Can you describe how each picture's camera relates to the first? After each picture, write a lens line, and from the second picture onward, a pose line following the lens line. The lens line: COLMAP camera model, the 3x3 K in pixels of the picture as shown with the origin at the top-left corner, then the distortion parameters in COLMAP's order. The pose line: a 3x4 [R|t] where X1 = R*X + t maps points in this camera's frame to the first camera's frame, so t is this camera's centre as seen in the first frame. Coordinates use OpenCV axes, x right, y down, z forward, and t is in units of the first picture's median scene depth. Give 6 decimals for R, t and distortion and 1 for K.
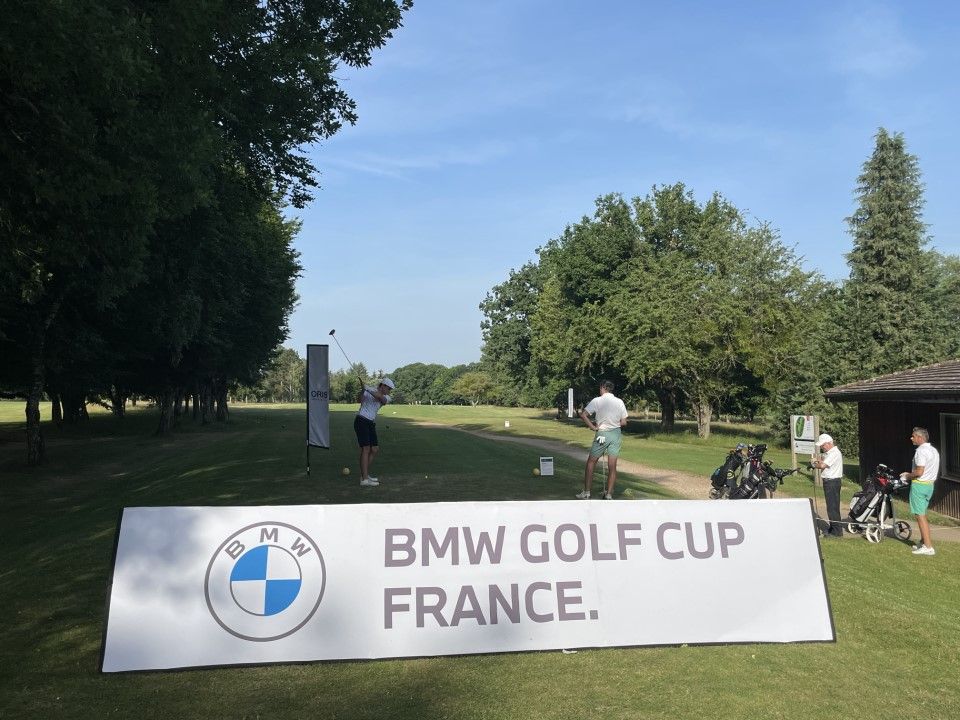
lens RADIAL K [[878.2, 0, 478.5], [0, 878.2, 358.7], [0, 0, 1]] dist [0.036247, 0.000000]
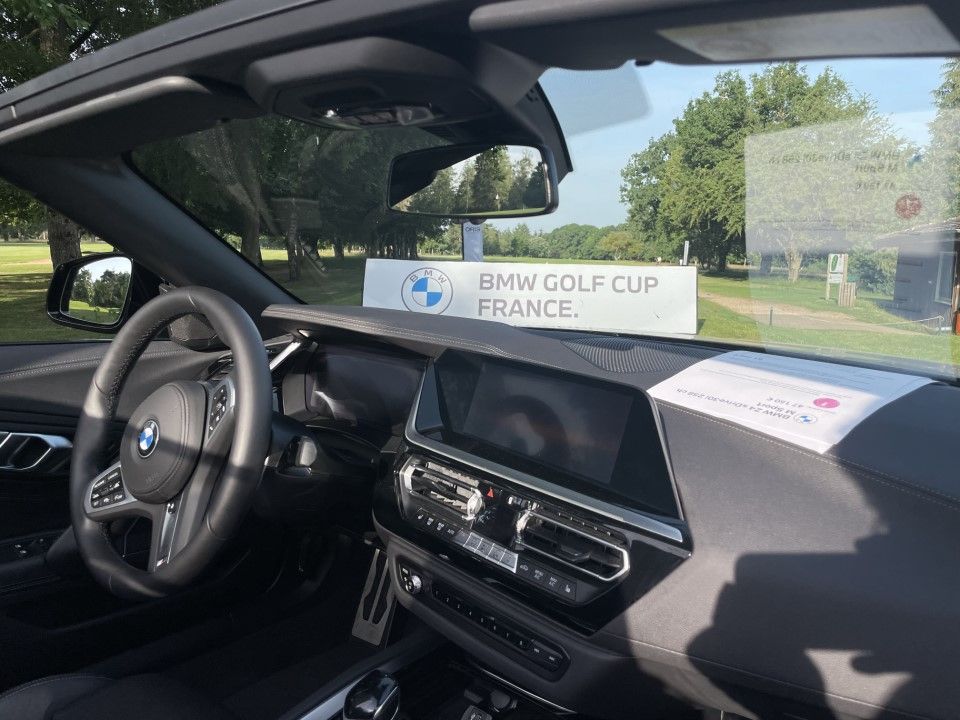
lens RADIAL K [[735.0, 0, 476.5], [0, 735.0, 379.1], [0, 0, 1]] dist [0.064947, -0.085592]
pose [[0.979940, 0.049472, -0.193054, 0.069219], [-0.007911, 0.977591, 0.210365, 0.018967], [0.199135, -0.204618, 0.958372, -0.221746]]
